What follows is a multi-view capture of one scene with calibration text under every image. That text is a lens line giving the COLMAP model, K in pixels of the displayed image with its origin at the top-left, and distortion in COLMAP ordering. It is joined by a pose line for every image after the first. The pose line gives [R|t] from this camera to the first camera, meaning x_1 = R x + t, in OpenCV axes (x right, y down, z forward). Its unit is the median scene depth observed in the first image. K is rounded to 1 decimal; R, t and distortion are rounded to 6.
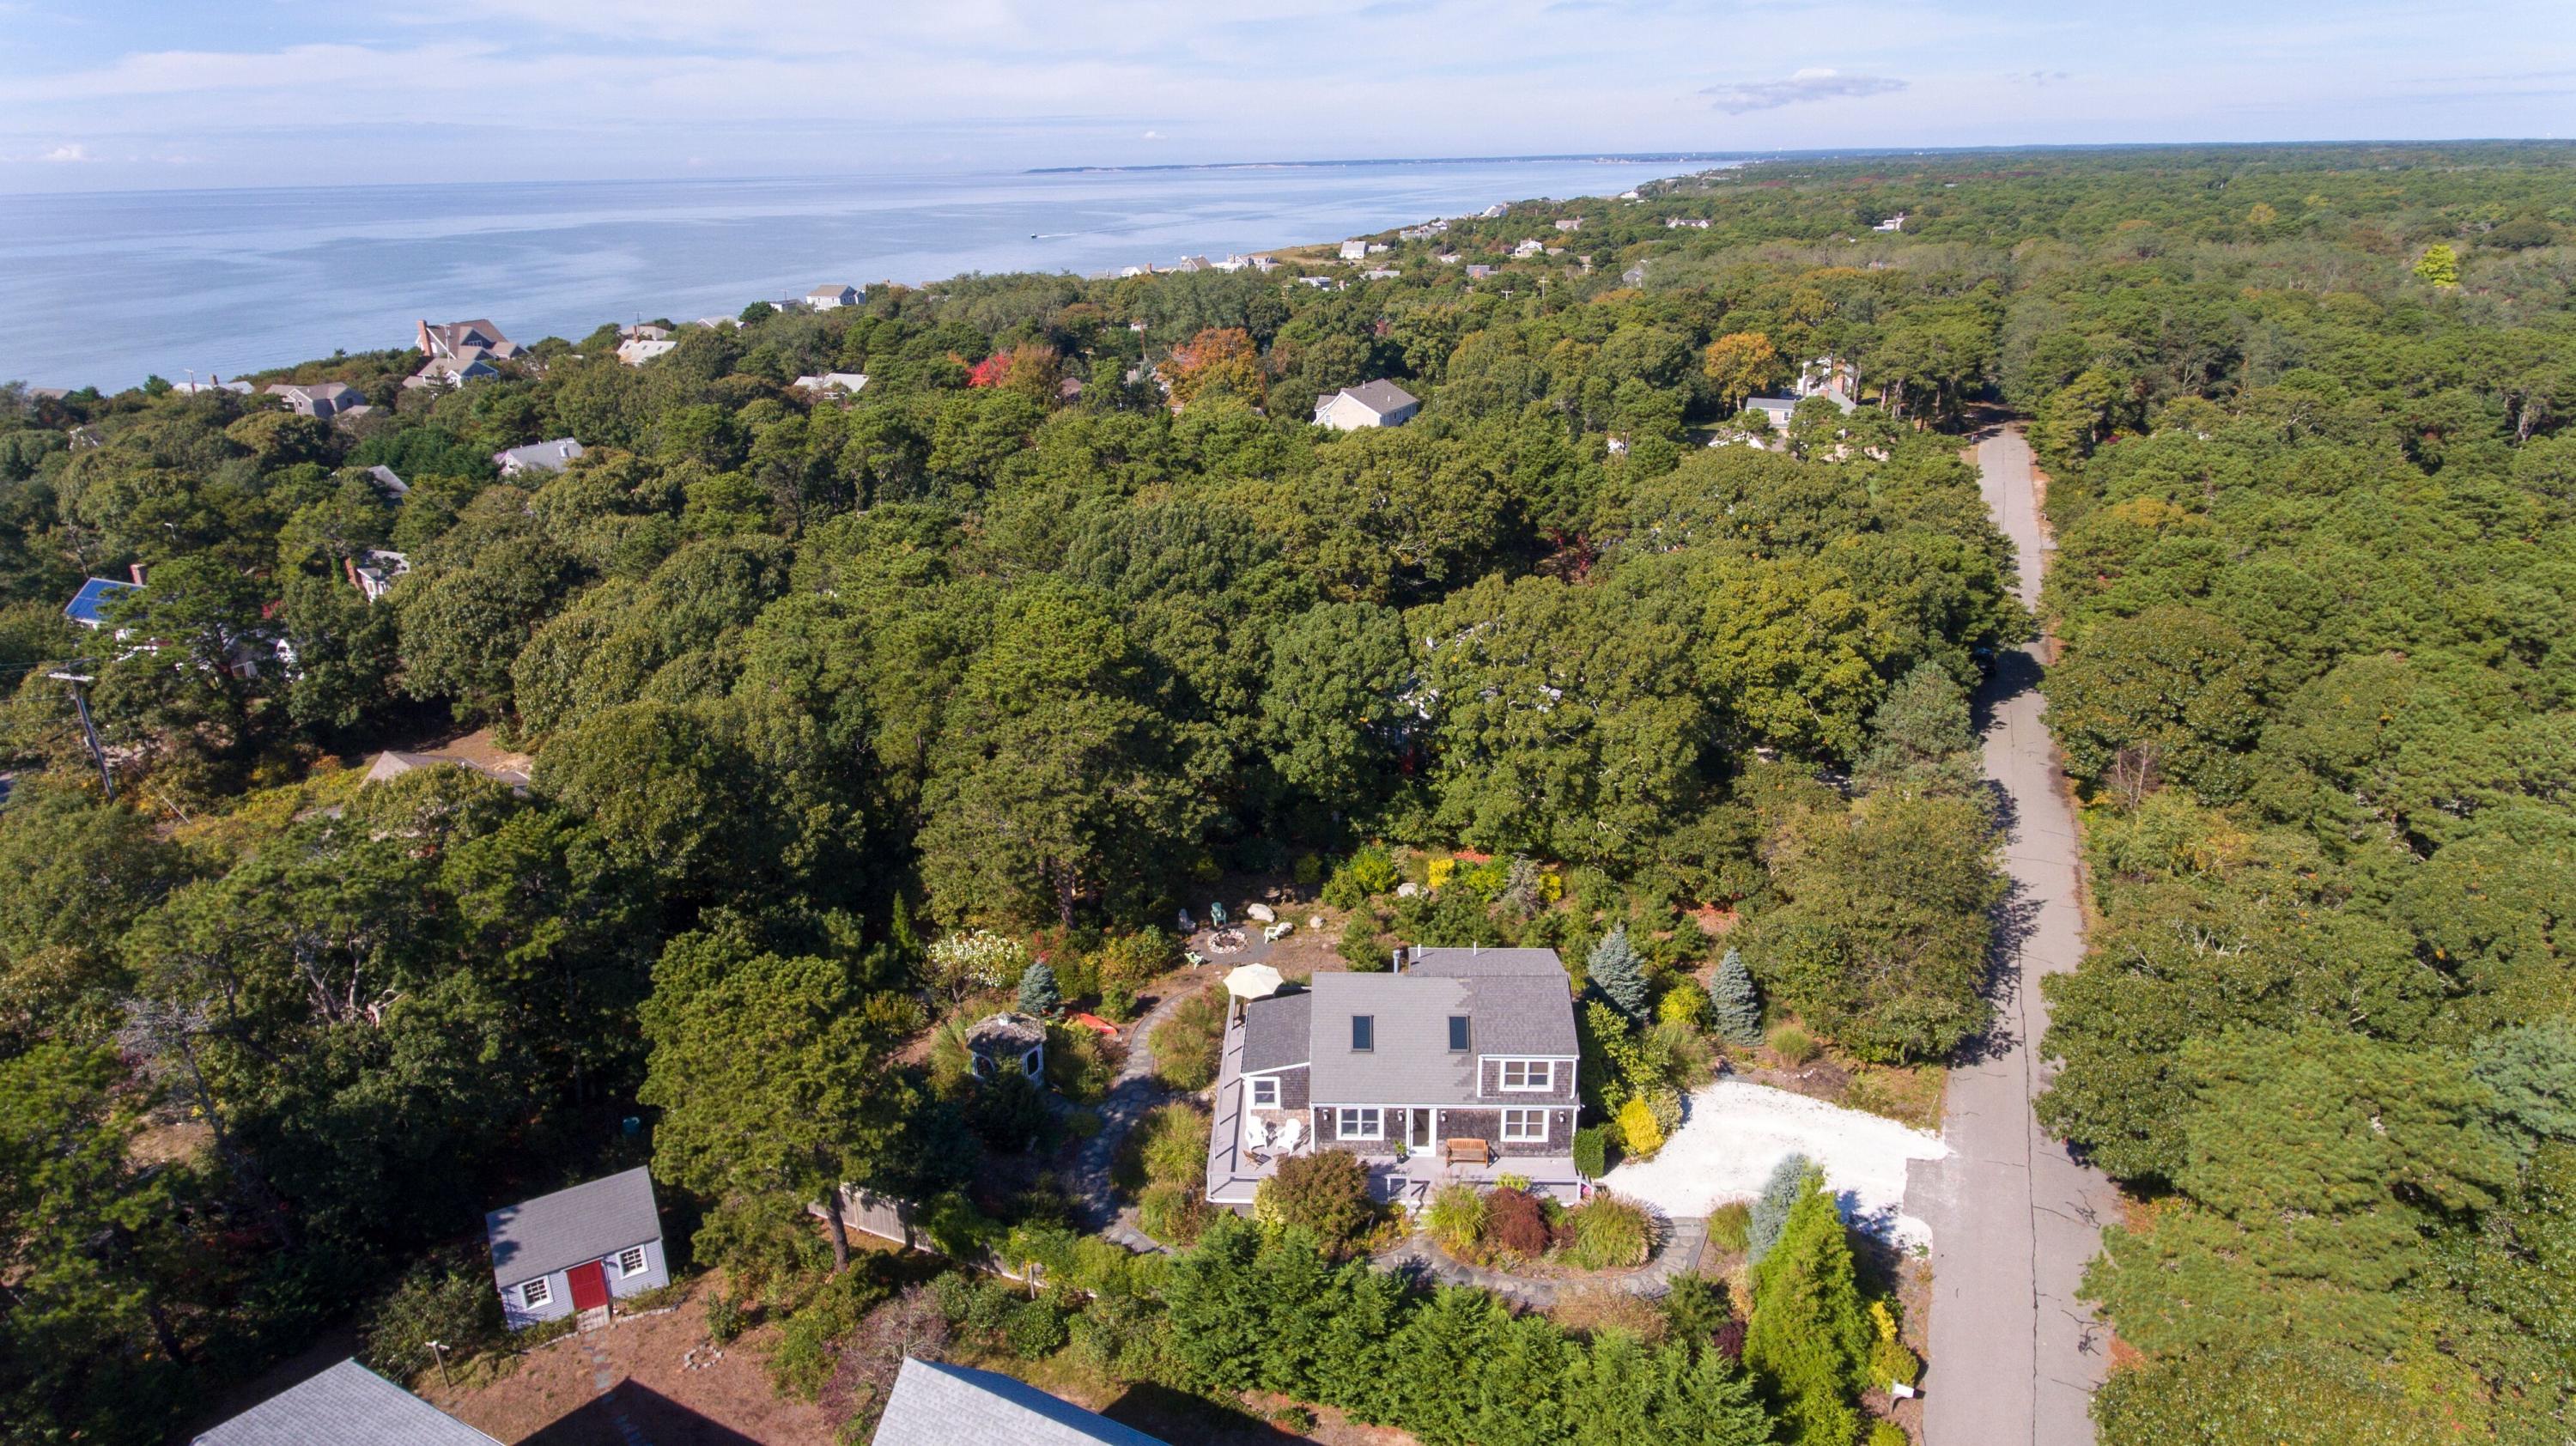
lens RADIAL K [[1609.9, 0, 1288.0], [0, 1609.9, 723.0], [0, 0, 1]] dist [-0.002528, 0.001609]
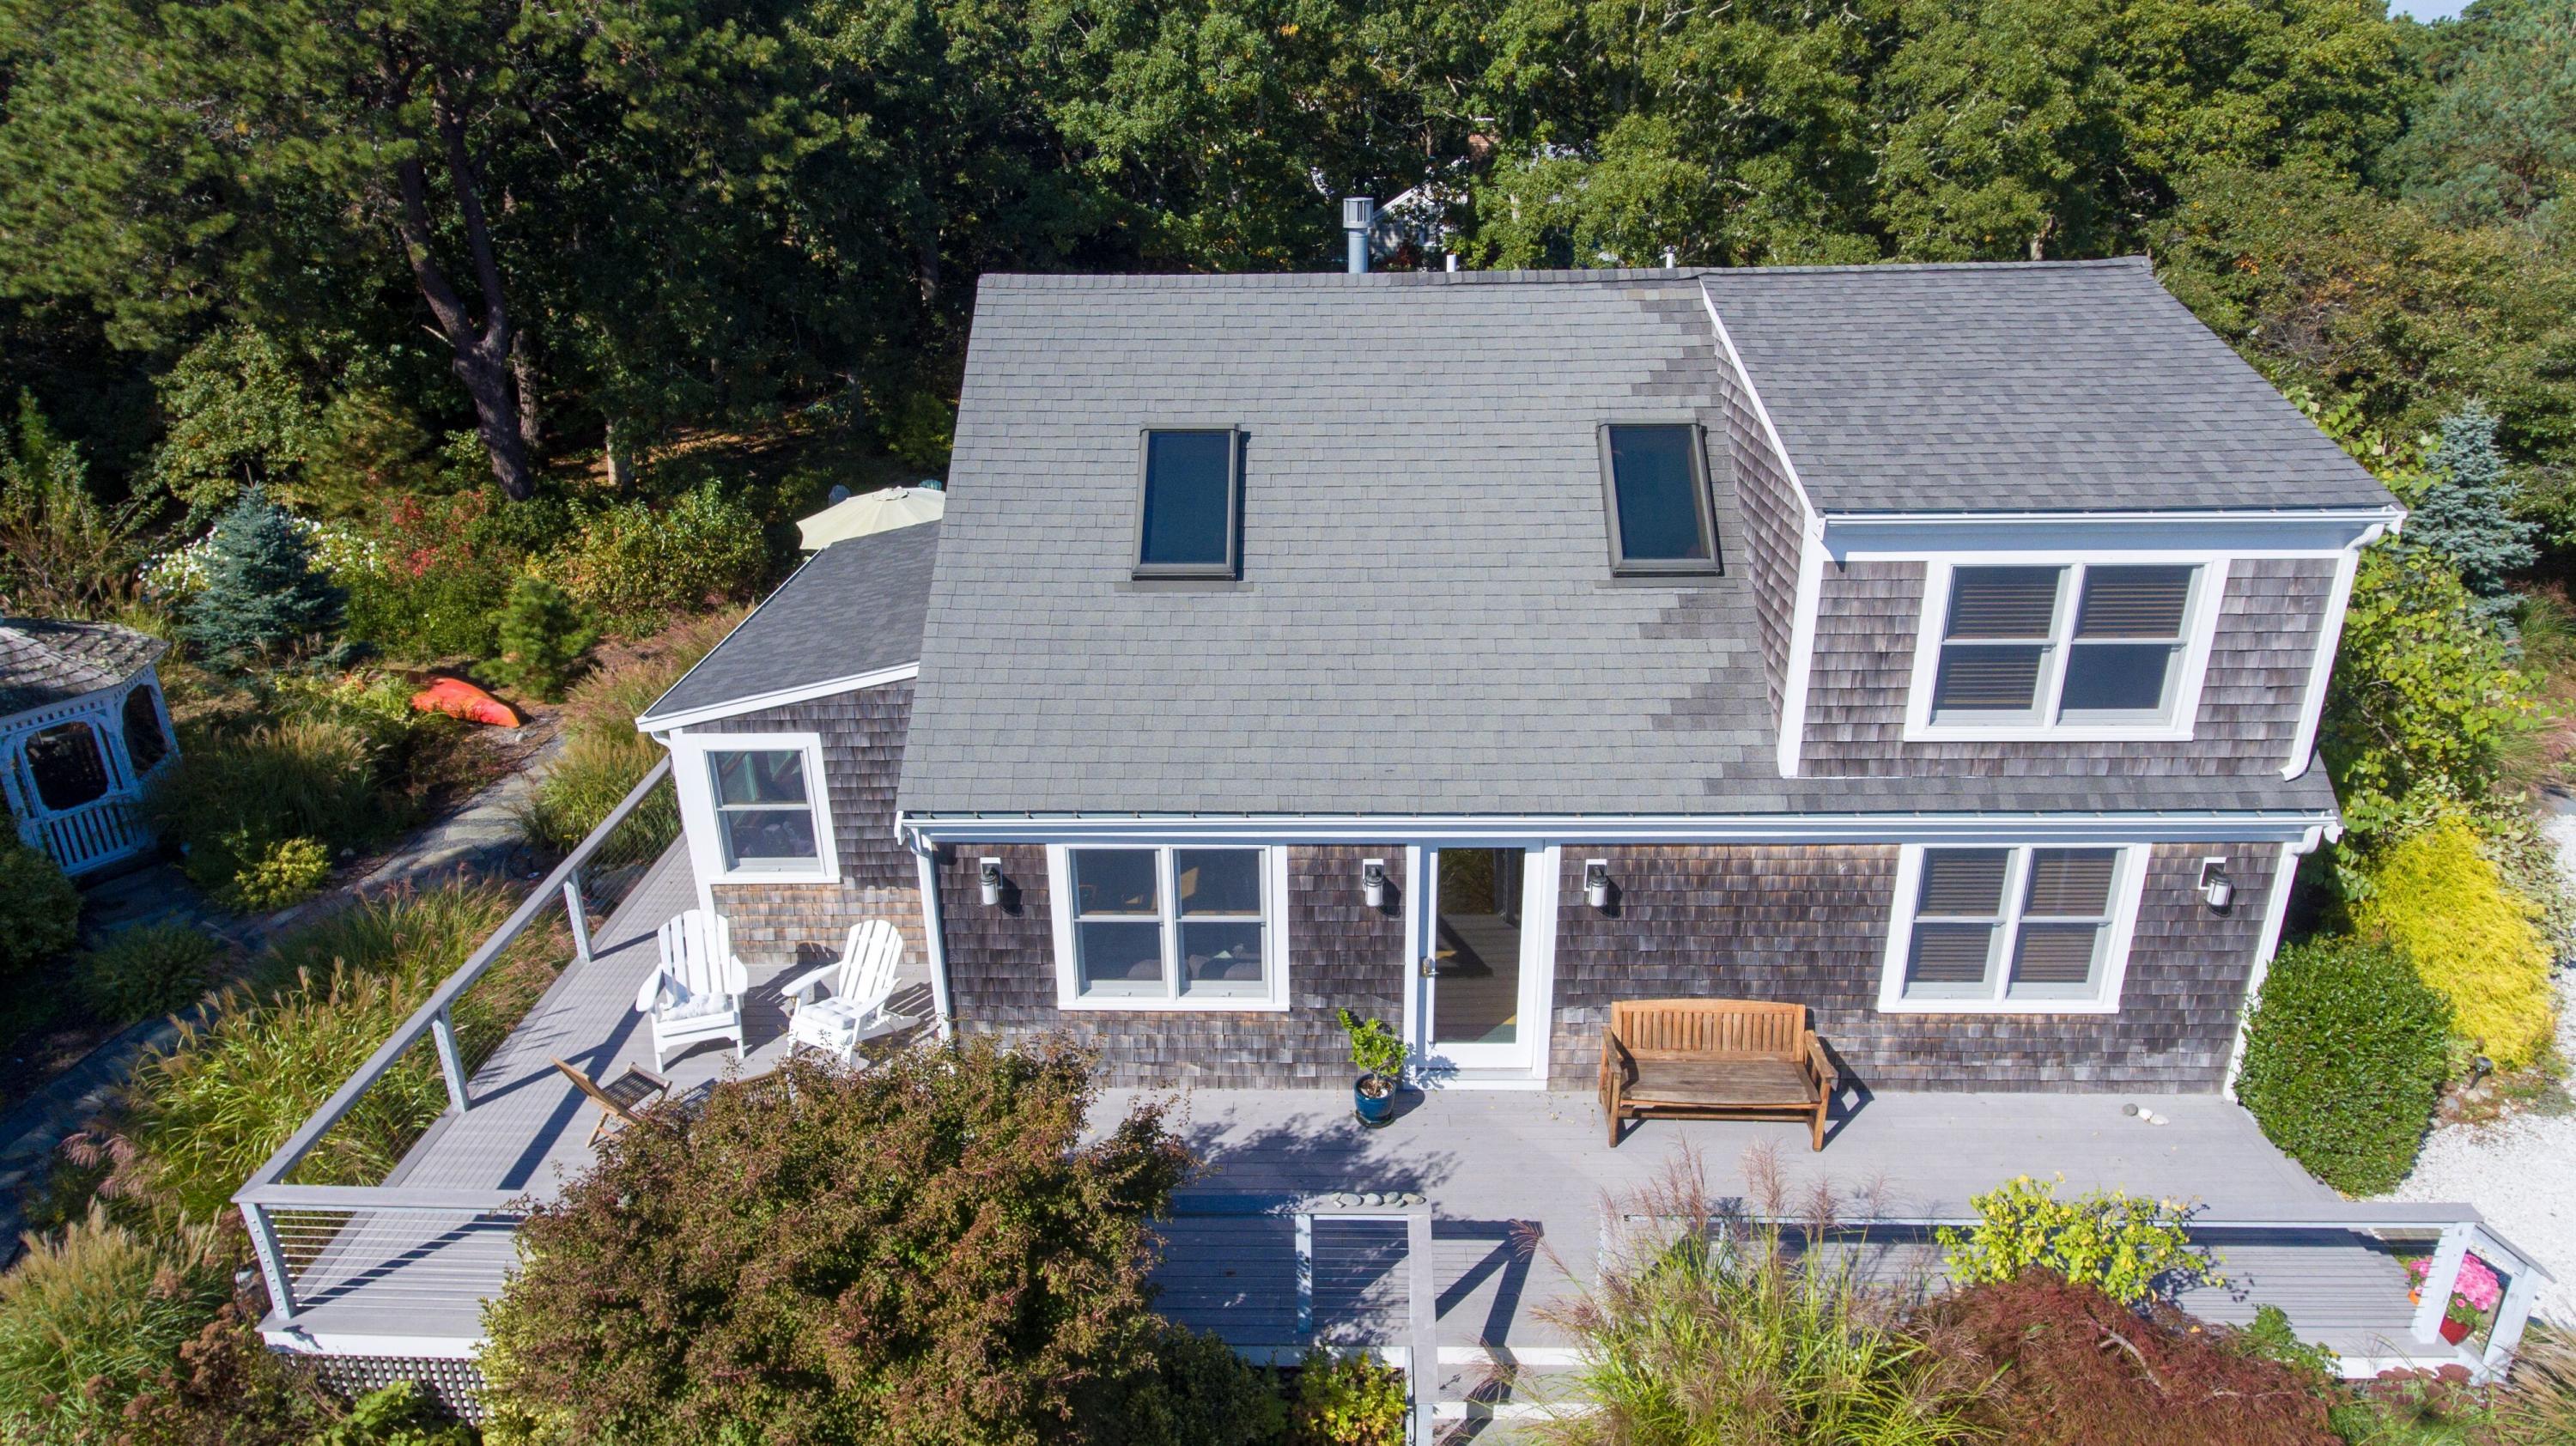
lens RADIAL K [[1609.9, 0, 1288.0], [0, 1609.9, 723.0], [0, 0, 1]] dist [-0.002528, 0.001609]
pose [[0.999824, 0.001137, 0.018704, 0.054312], [-0.001767, 0.999430, 0.033711, 0.212405], [-0.018655, -0.033738, 0.999257, 0.785061]]
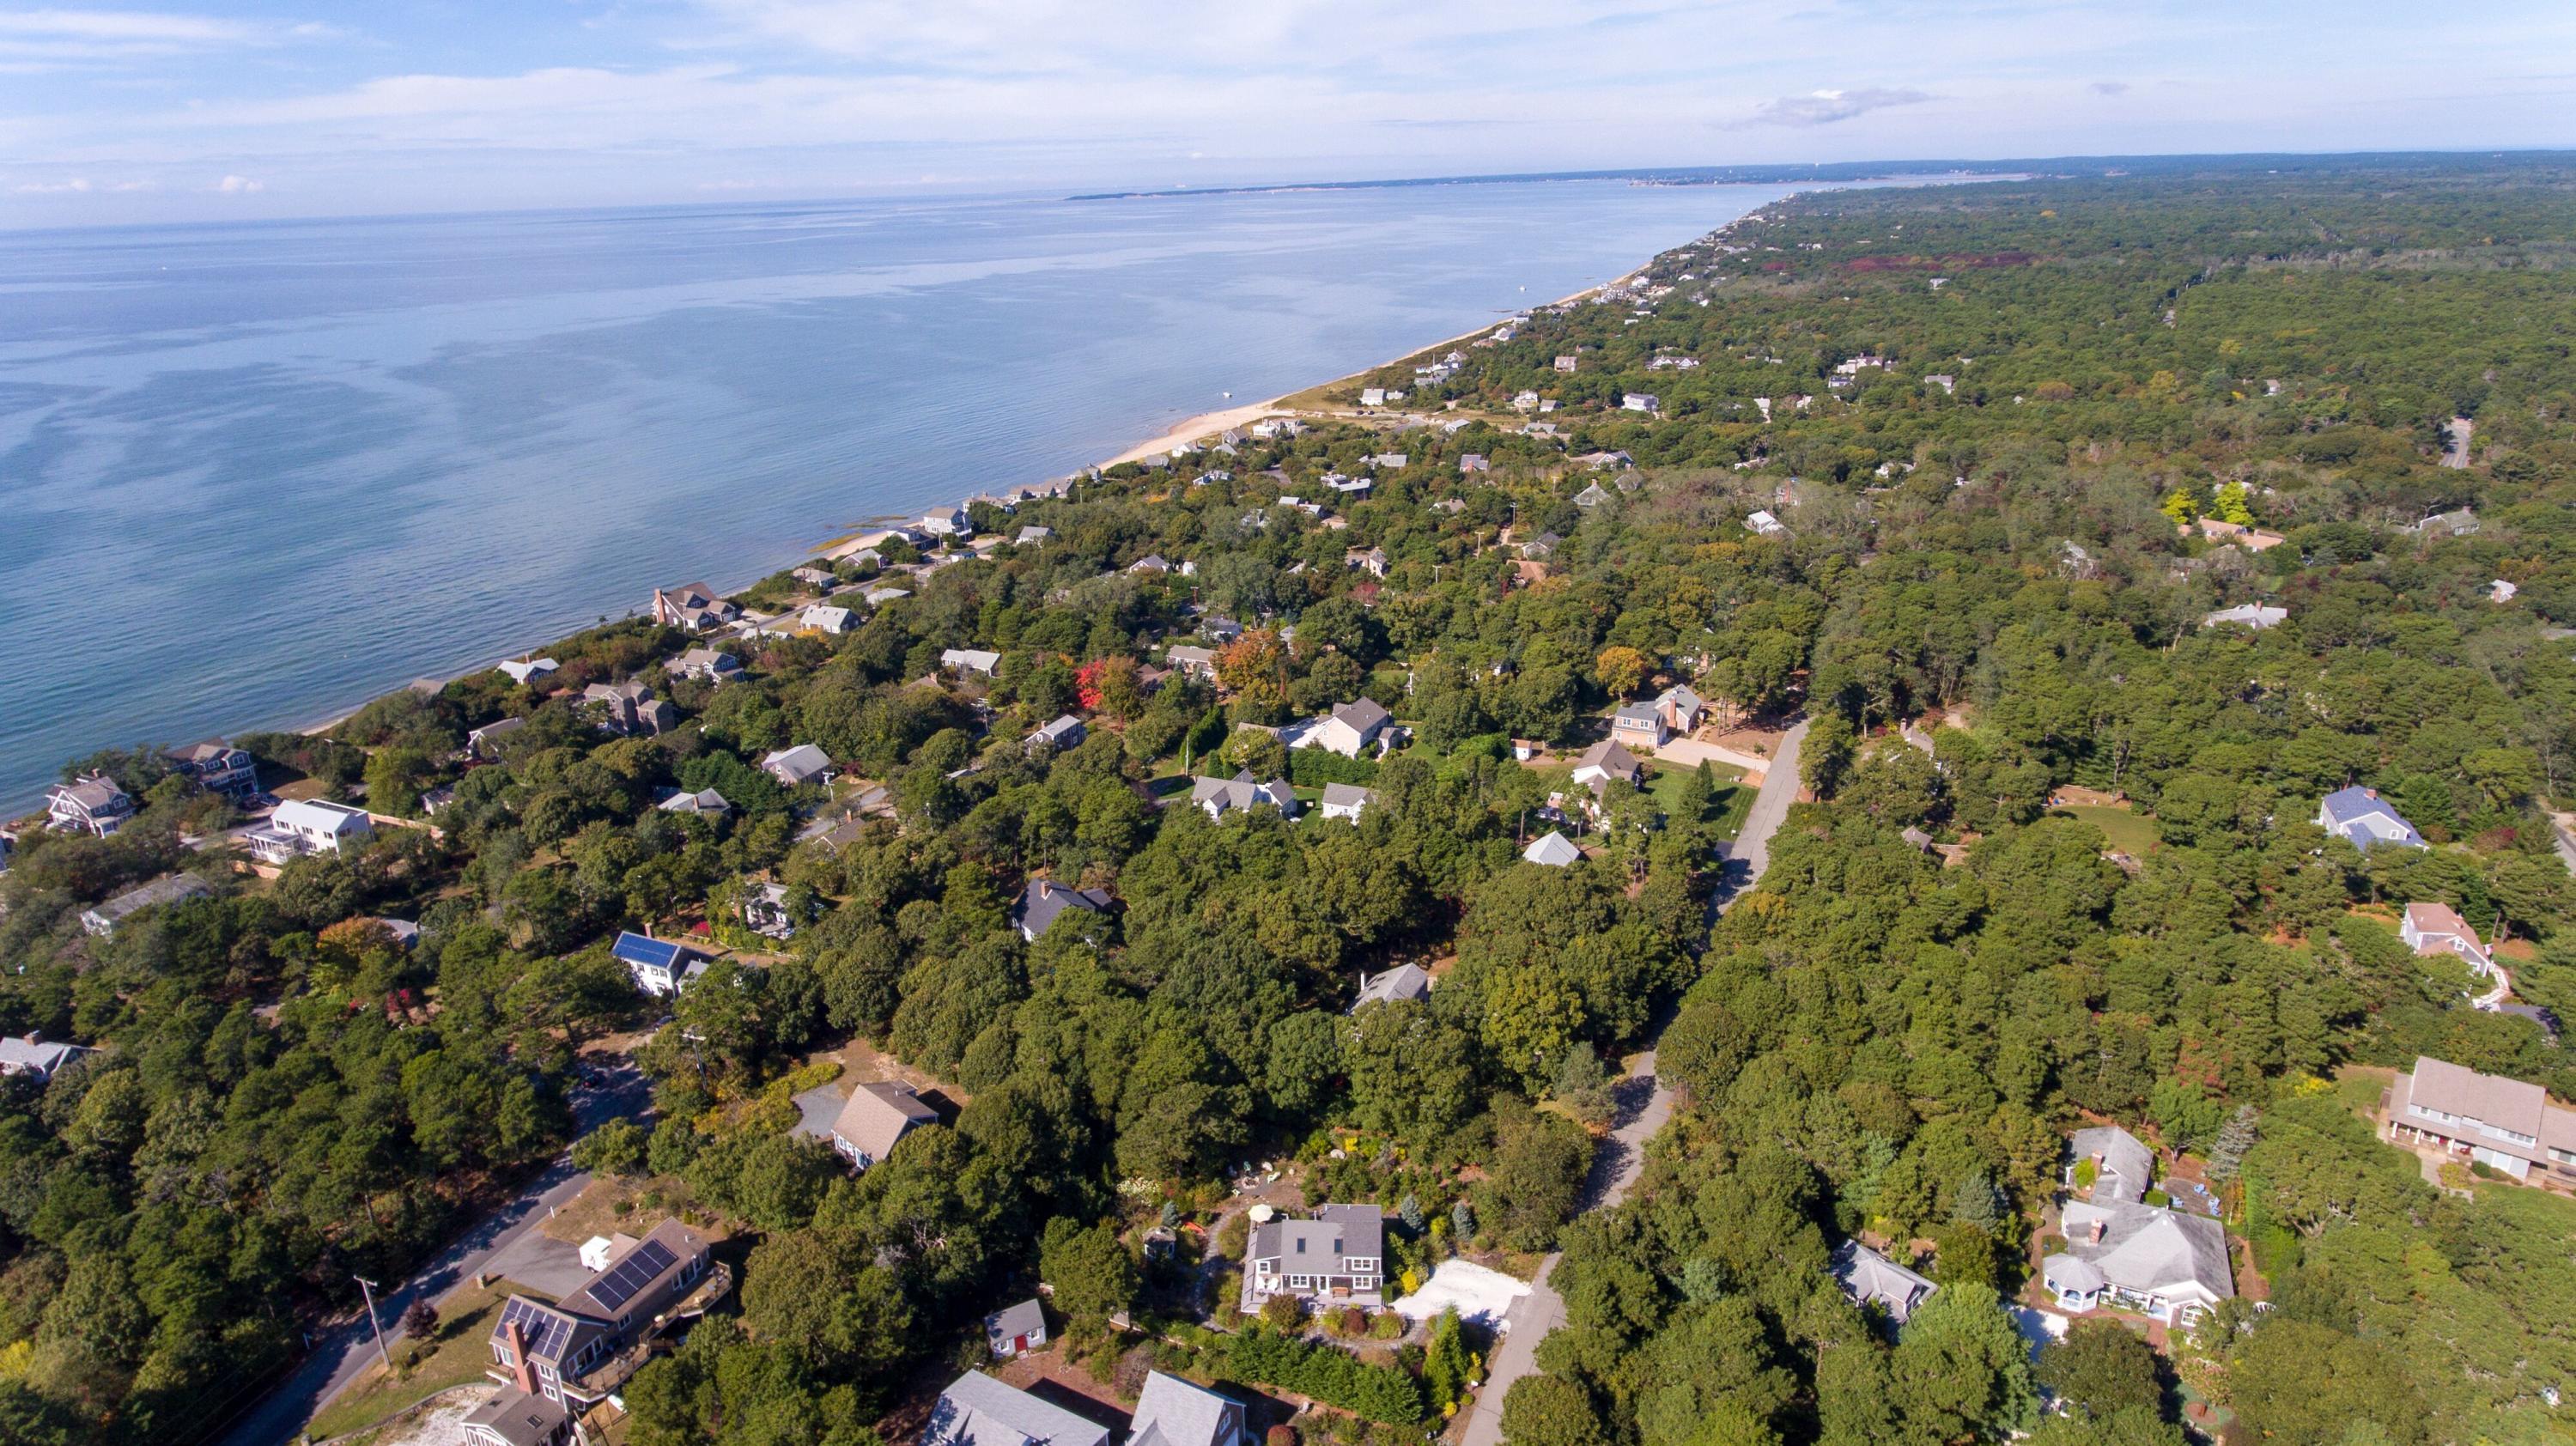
lens RADIAL K [[1609.9, 0, 1288.0], [0, 1609.9, 723.0], [0, 0, 1]] dist [-0.002528, 0.001609]
pose [[0.999692, -0.001856, -0.024751, 0.089637], [0.001689, 0.999976, -0.006775, -0.625435], [0.024763, 0.006731, 0.999671, -1.582605]]
